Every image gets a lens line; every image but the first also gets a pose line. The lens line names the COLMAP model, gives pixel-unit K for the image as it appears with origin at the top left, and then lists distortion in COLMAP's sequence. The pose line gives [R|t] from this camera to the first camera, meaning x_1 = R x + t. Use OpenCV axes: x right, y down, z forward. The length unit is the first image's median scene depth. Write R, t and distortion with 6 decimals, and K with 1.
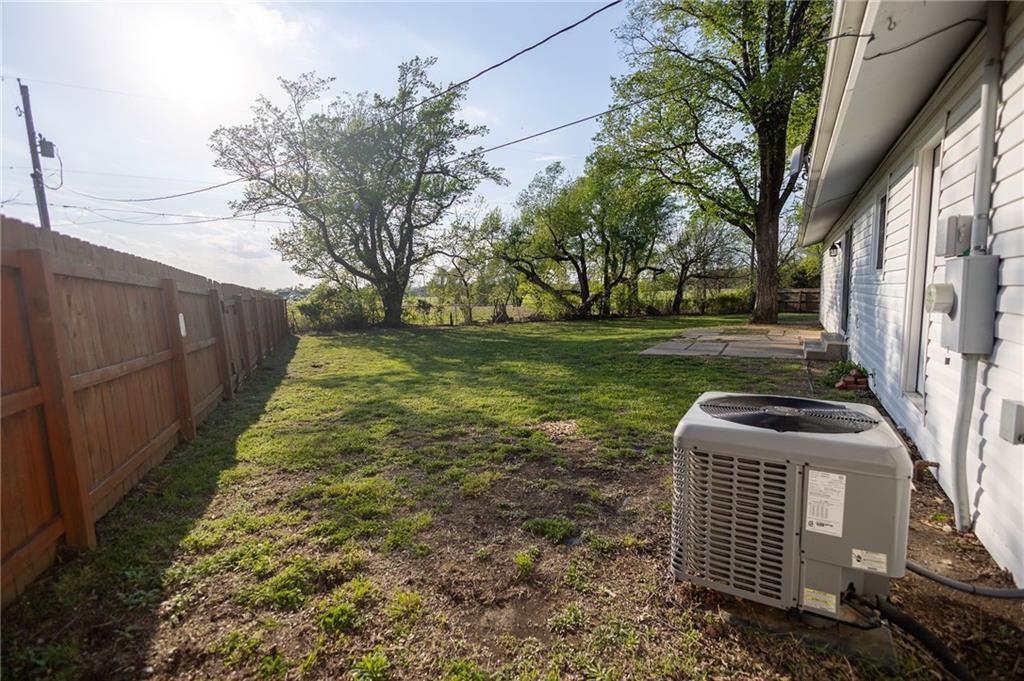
lens RADIAL K [[469.8, 0, 512.0], [0, 469.8, 340.5], [0, 0, 1]] dist [0.002401, 0.001002]
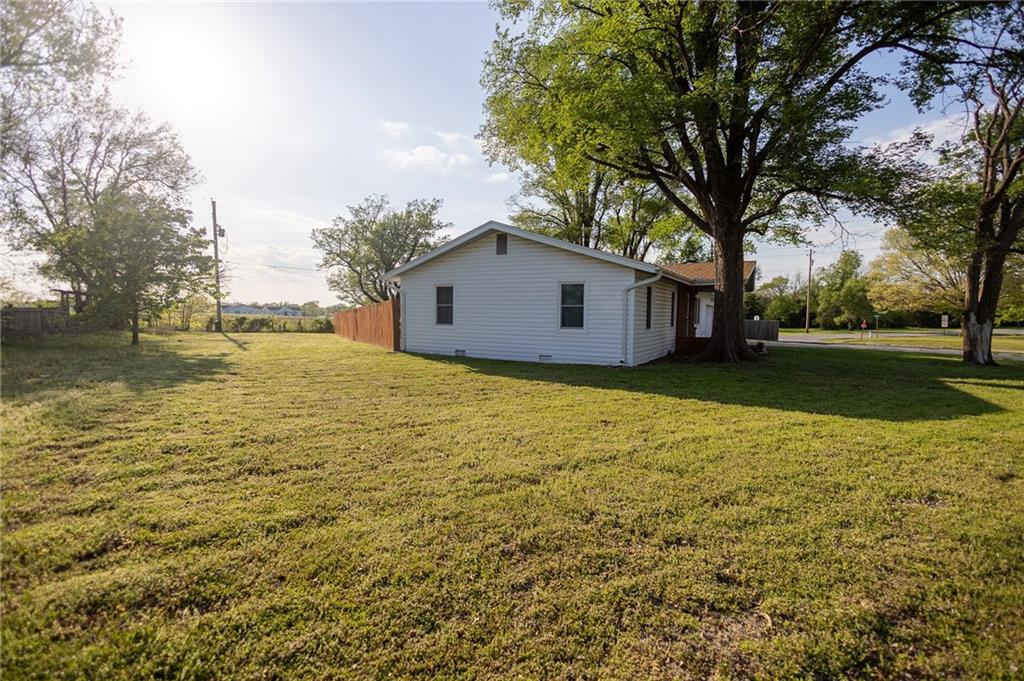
lens RADIAL K [[469.8, 0, 512.0], [0, 469.8, 340.5], [0, 0, 1]] dist [0.002401, 0.001002]
pose [[0.998726, 0.034894, 0.036454, 0.127612], [-0.033089, 0.998251, -0.048990, 0.077065], [-0.038100, 0.047722, 0.998134, -0.808633]]
